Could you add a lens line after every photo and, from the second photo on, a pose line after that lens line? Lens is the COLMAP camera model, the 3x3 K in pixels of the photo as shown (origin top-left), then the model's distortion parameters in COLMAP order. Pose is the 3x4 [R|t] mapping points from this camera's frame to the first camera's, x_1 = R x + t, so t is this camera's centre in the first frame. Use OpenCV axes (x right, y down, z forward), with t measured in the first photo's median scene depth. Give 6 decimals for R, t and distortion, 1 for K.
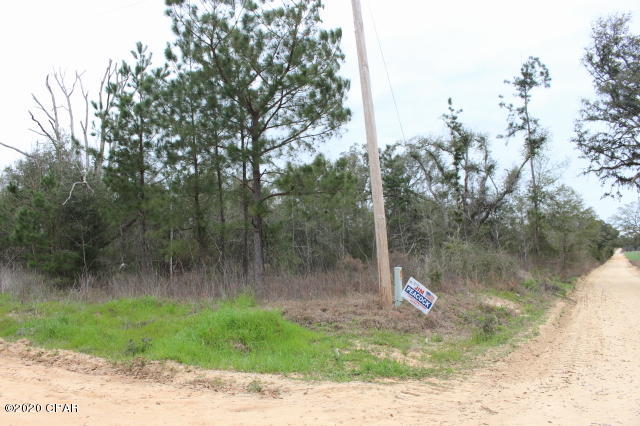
lens RADIAL K [[536.5, 0, 320.0], [0, 536.5, 213.0], [0, 0, 1]] dist [-0.143563, 0.150173]
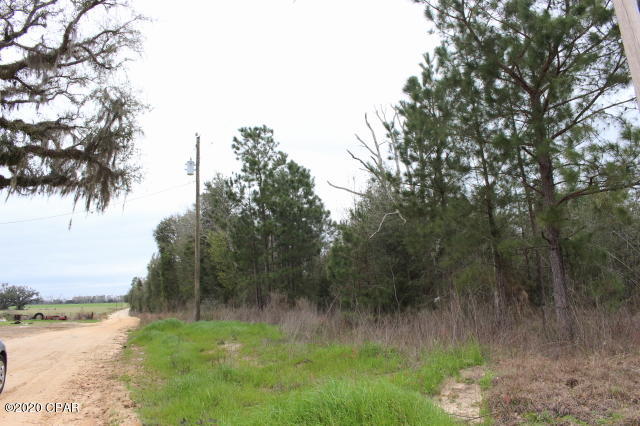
lens RADIAL K [[536.5, 0, 320.0], [0, 536.5, 213.0], [0, 0, 1]] dist [-0.143563, 0.150173]
pose [[0.772774, -0.103133, -0.626246, 0.047934], [0.061785, 0.994247, -0.087495, 0.019257], [0.631667, 0.028921, 0.774700, 0.193310]]
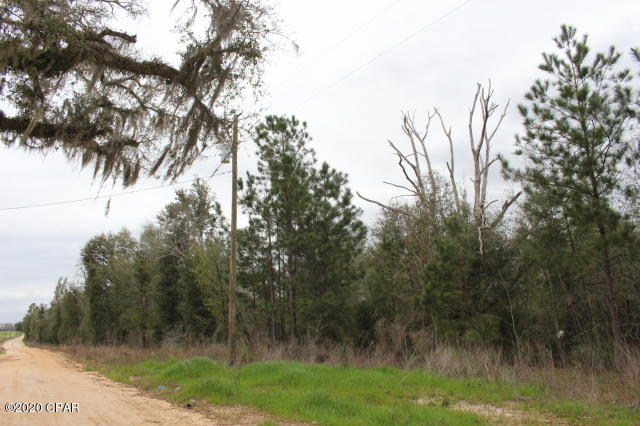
lens RADIAL K [[536.5, 0, 320.0], [0, 536.5, 213.0], [0, 0, 1]] dist [-0.143563, 0.150173]
pose [[0.874170, -0.094354, -0.476365, -0.326121], [0.027588, 0.989008, -0.145267, 0.029506], [0.484835, 0.113846, 0.867164, 0.238917]]
